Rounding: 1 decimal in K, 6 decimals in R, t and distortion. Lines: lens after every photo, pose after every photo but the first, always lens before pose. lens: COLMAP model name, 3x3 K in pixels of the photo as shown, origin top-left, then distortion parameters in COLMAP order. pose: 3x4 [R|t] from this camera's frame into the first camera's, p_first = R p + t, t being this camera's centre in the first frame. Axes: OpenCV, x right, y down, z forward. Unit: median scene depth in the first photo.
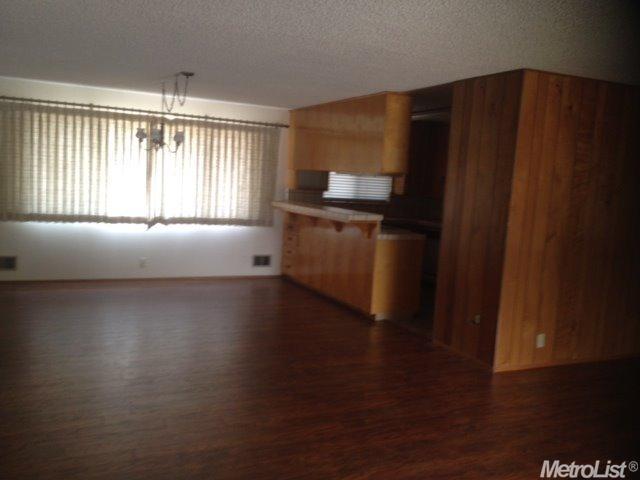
lens RADIAL K [[612.8, 0, 320.2], [0, 612.8, 240.9], [0, 0, 1]] dist [-0.009495, 0.000000]
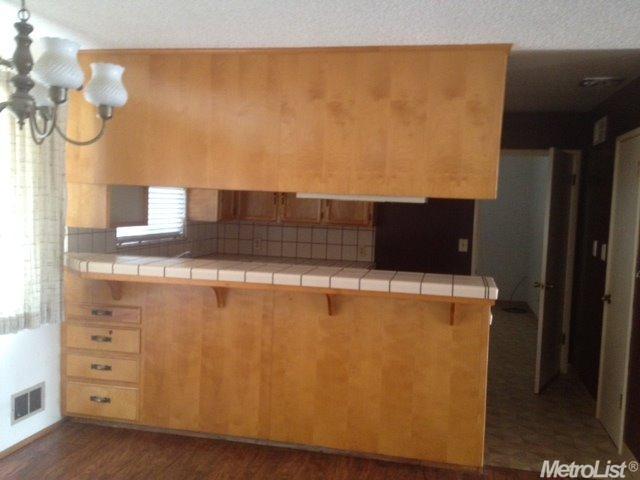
lens RADIAL K [[612.8, 0, 320.5], [0, 612.8, 239.3], [0, 0, 1]] dist [-0.009495, 0.000000]
pose [[0.615439, -0.076076, 0.784504, -0.285215], [0.063128, 0.996891, 0.047147, -0.084379], [-0.785652, 0.020508, 0.618328, 0.574671]]
